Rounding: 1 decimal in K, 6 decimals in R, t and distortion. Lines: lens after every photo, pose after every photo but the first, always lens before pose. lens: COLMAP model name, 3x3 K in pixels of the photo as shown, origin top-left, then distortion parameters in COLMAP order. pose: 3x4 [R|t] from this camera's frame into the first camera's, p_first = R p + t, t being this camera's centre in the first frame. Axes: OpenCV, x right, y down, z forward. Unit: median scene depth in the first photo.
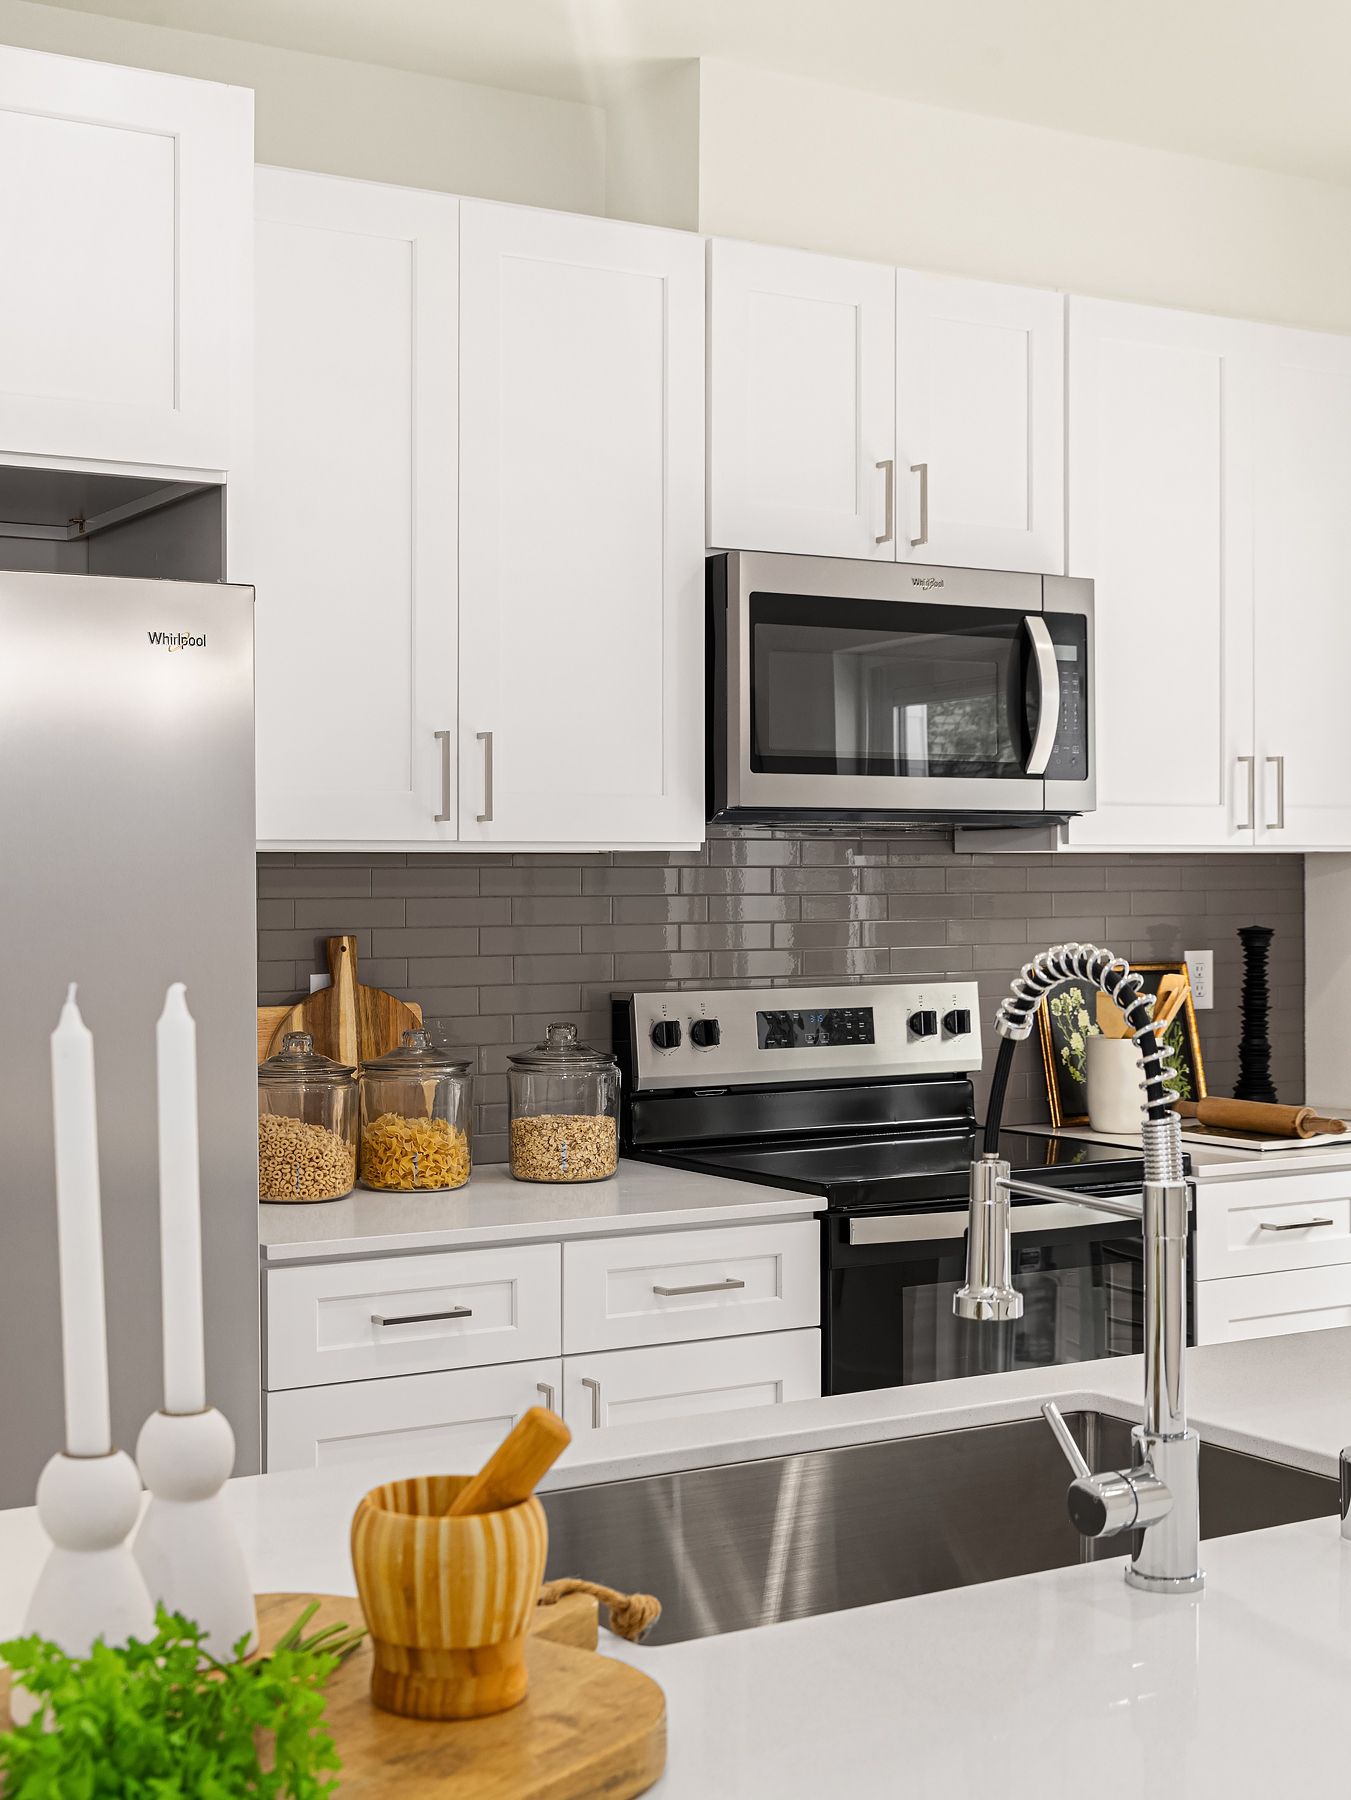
lens RADIAL K [[2392.4, 0, 674.9], [0, 2392.4, 903.2], [0, 0, 1]] dist [-0.012208, 0.000000]
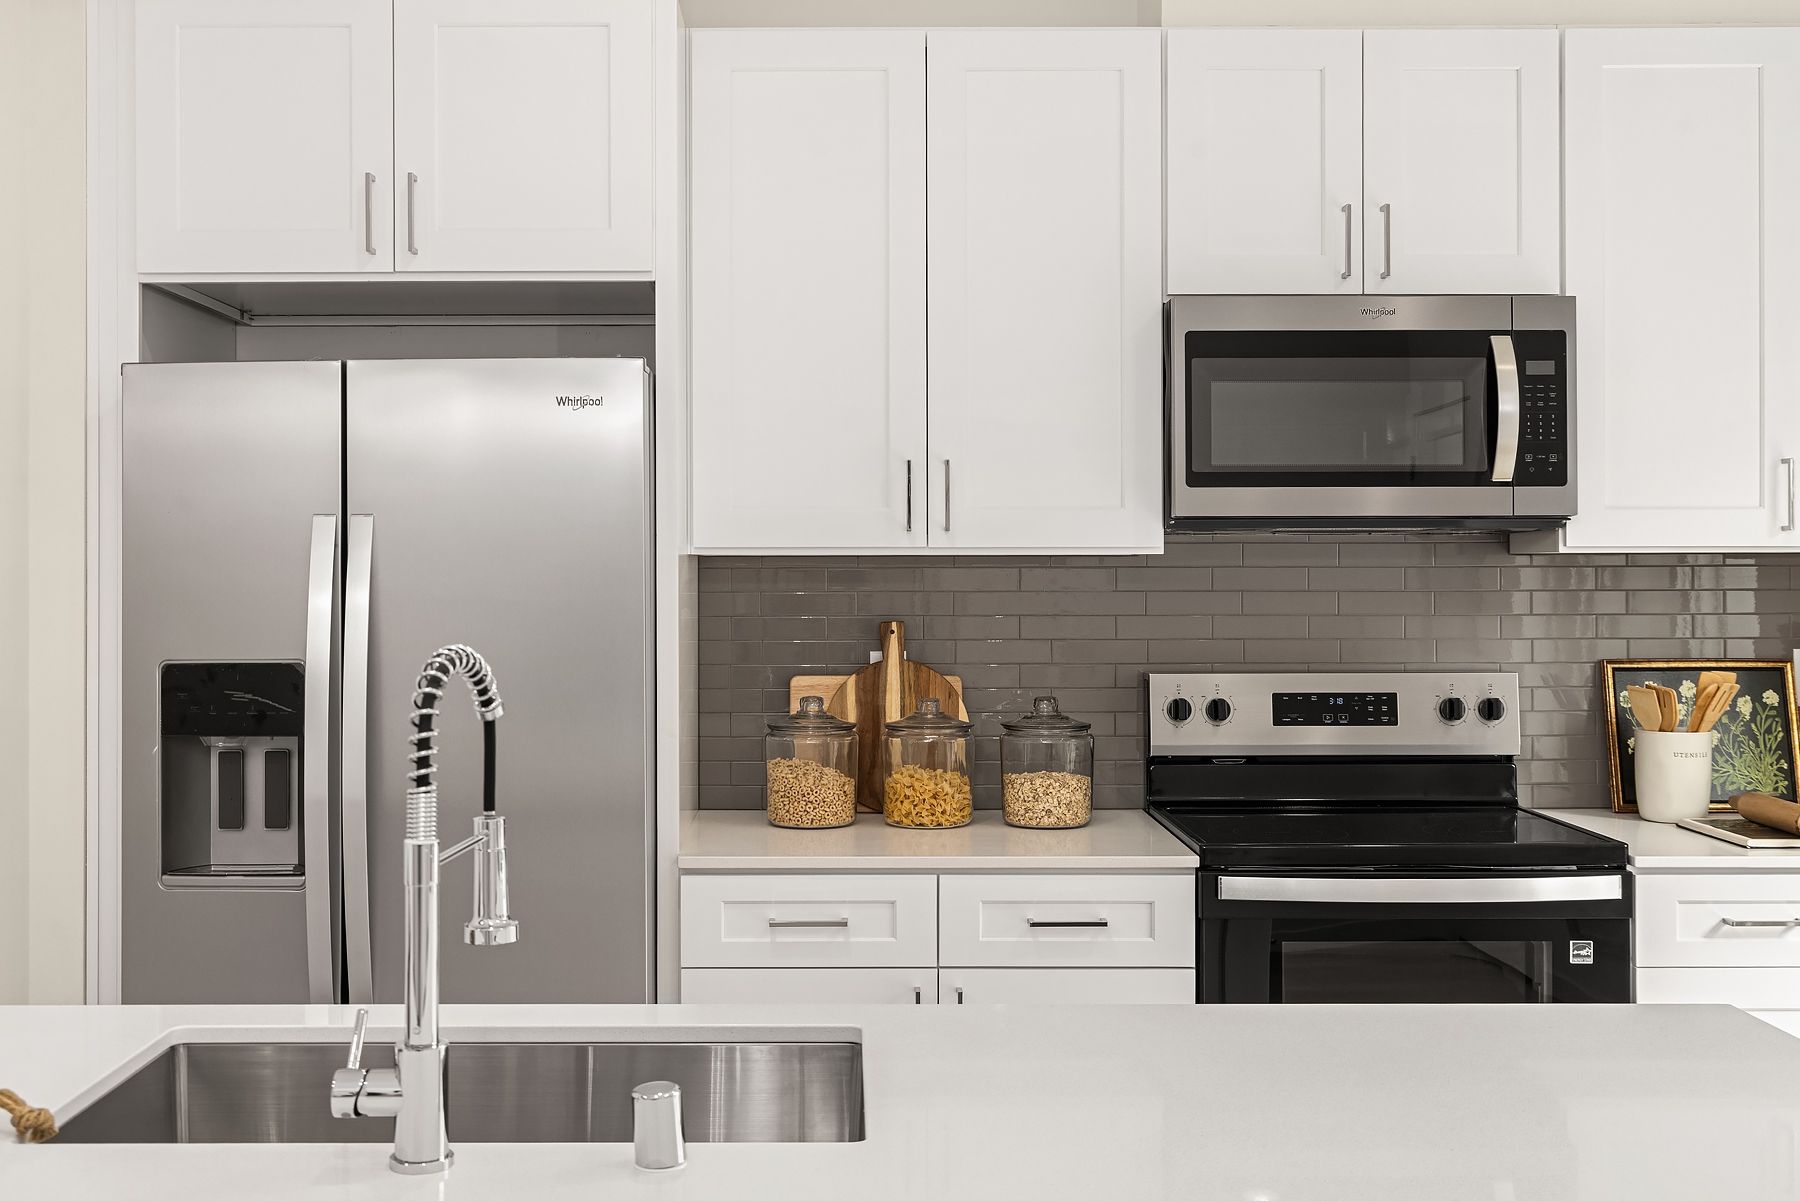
lens RADIAL K [[1954.0, 0, 899.1], [0, 1954.0, 586.6], [0, 0, 1]] dist [0.009684, 0.000000]
pose [[0.860740, 0.006417, -0.509004, 0.390825], [-0.006521, 0.999977, 0.001579, -0.006657], [0.509003, 0.001960, 0.860763, 0.110155]]
